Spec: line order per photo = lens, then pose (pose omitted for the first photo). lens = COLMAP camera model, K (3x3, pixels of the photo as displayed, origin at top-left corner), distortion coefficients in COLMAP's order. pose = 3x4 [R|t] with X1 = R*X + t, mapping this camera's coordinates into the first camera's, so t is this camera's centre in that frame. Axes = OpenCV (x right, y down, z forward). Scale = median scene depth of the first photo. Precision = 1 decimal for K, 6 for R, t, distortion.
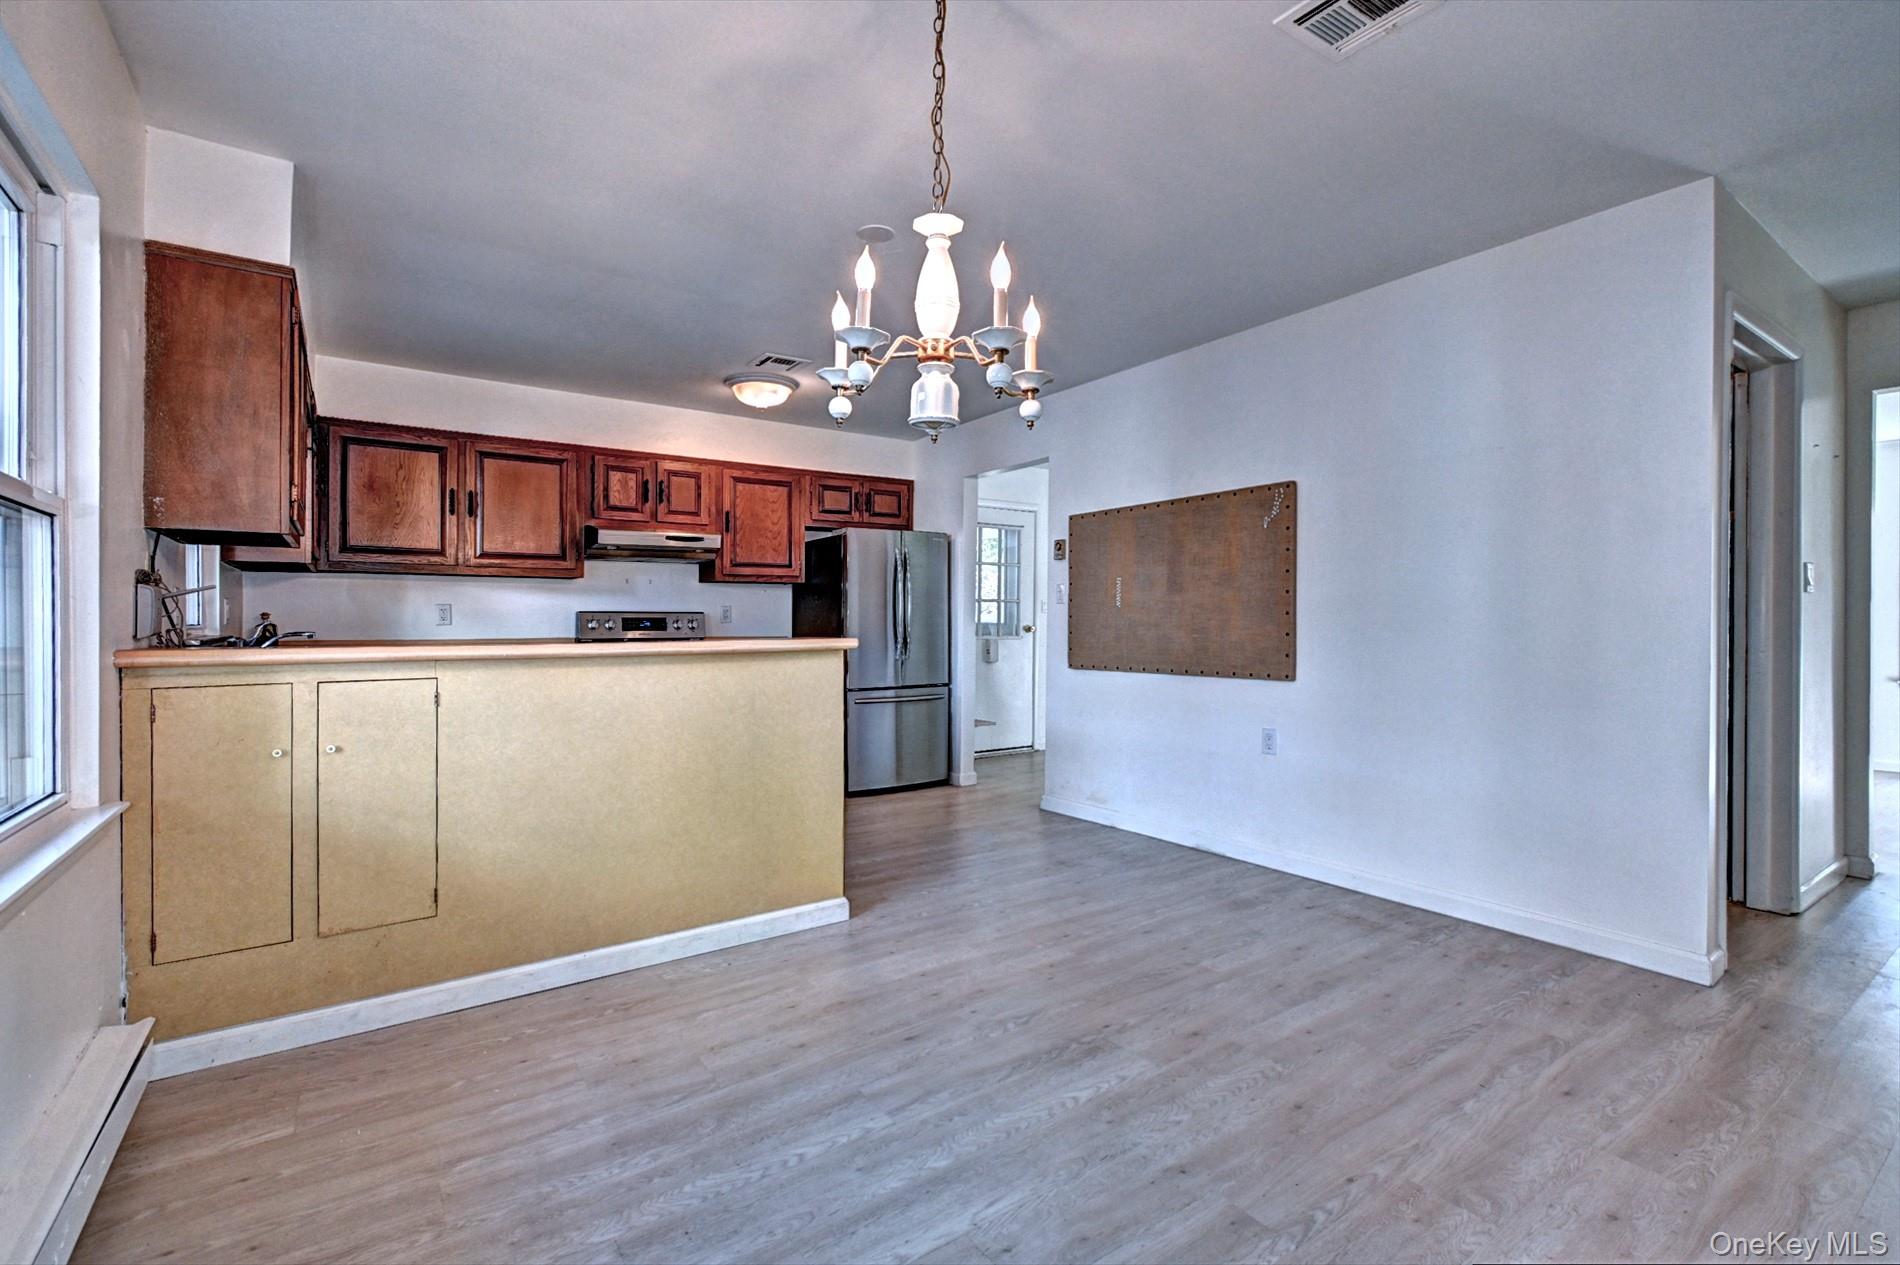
lens RADIAL K [[870.0, 0, 1030.6], [0, 870.0, 651.4], [0, 0, 1]] dist [0.007519, -0.004346]
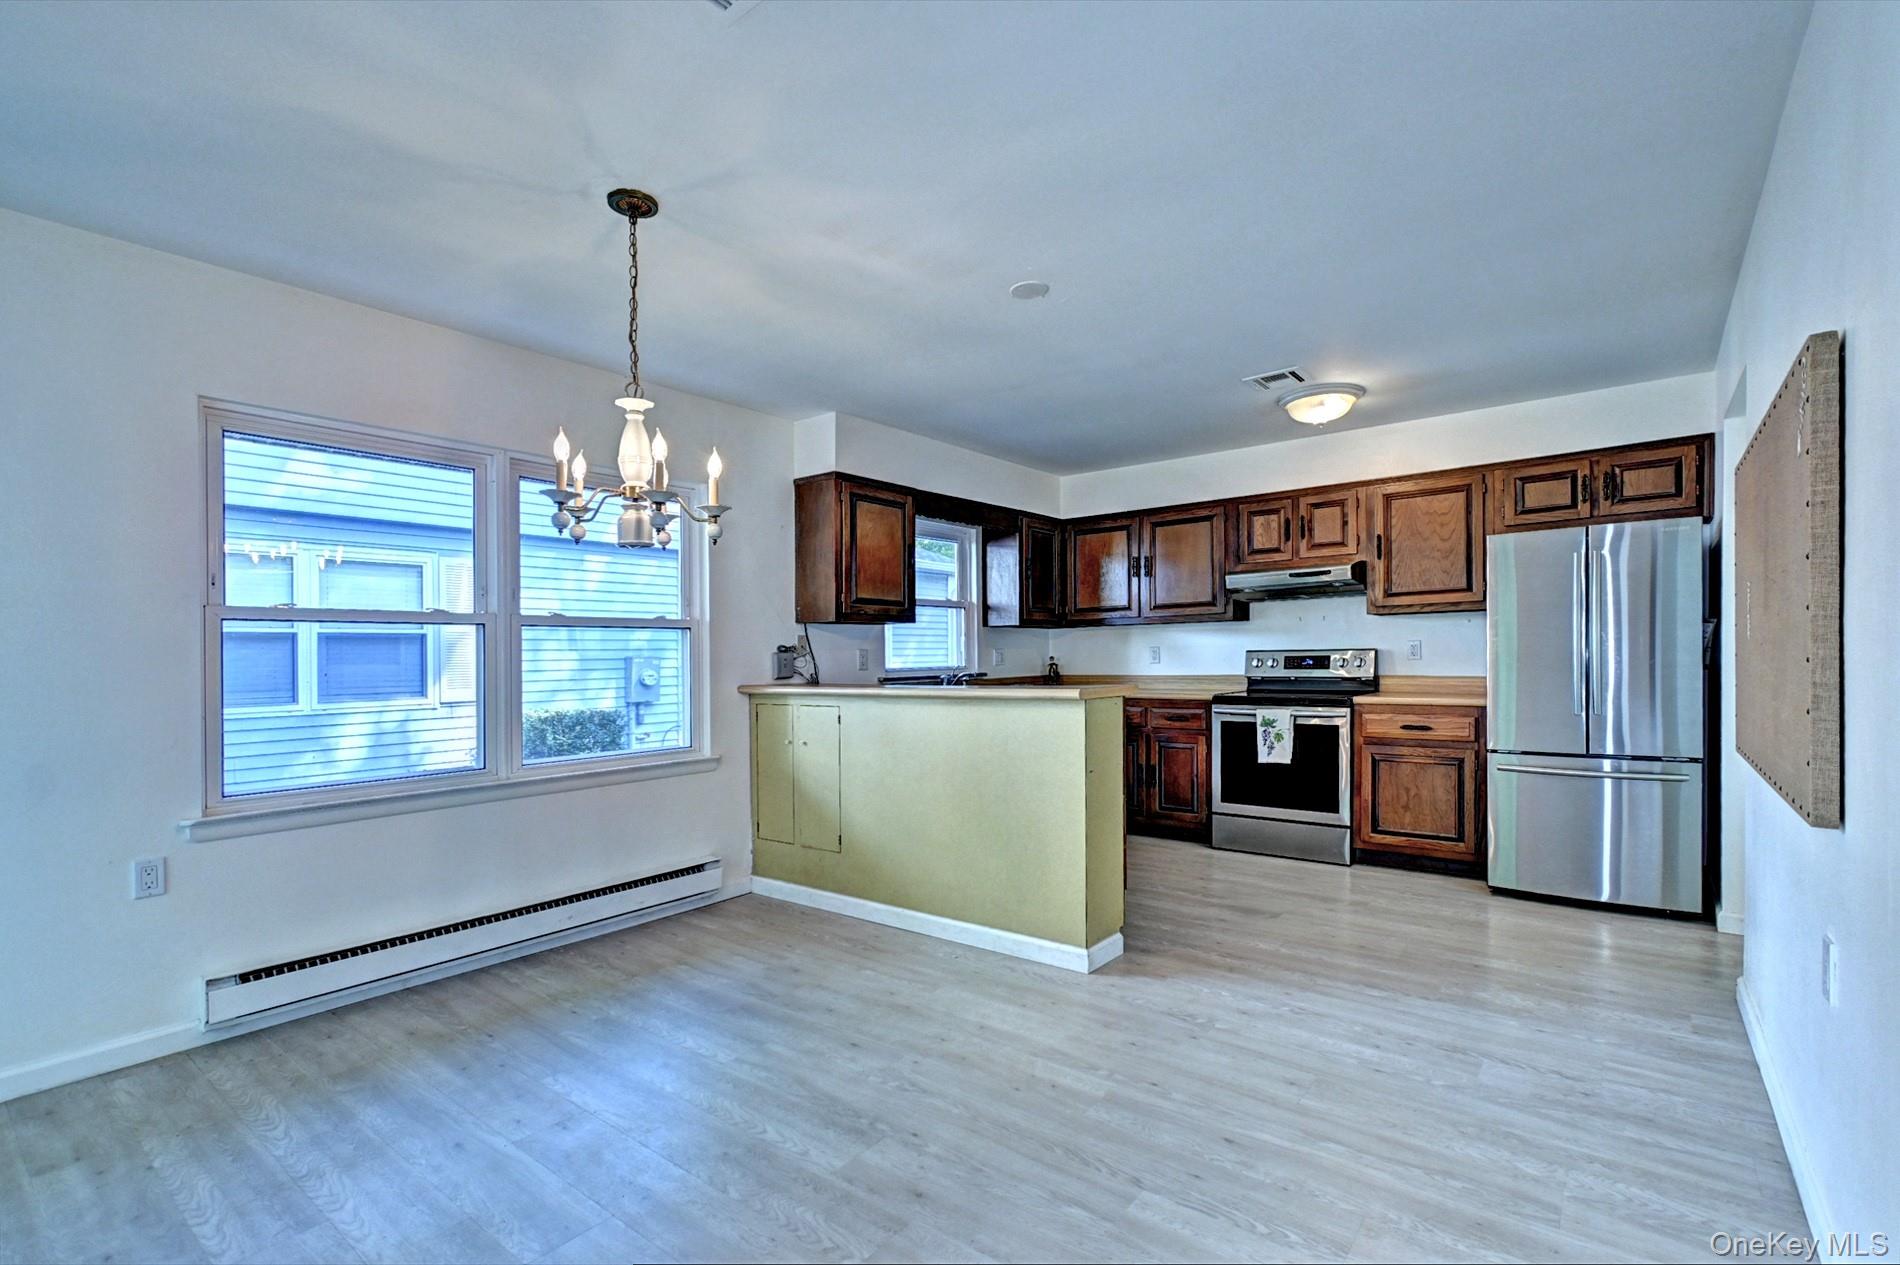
lens RADIAL K [[870.0, 0, 907.3], [0, 870.0, 682.9], [0, 0, 1]] dist [0.007519, -0.004346]
pose [[0.214399, 0.030028, -0.976284, 0.575115], [-0.014229, 0.999517, 0.027618, -0.039569], [0.976642, 0.007970, 0.214723, 0.474691]]
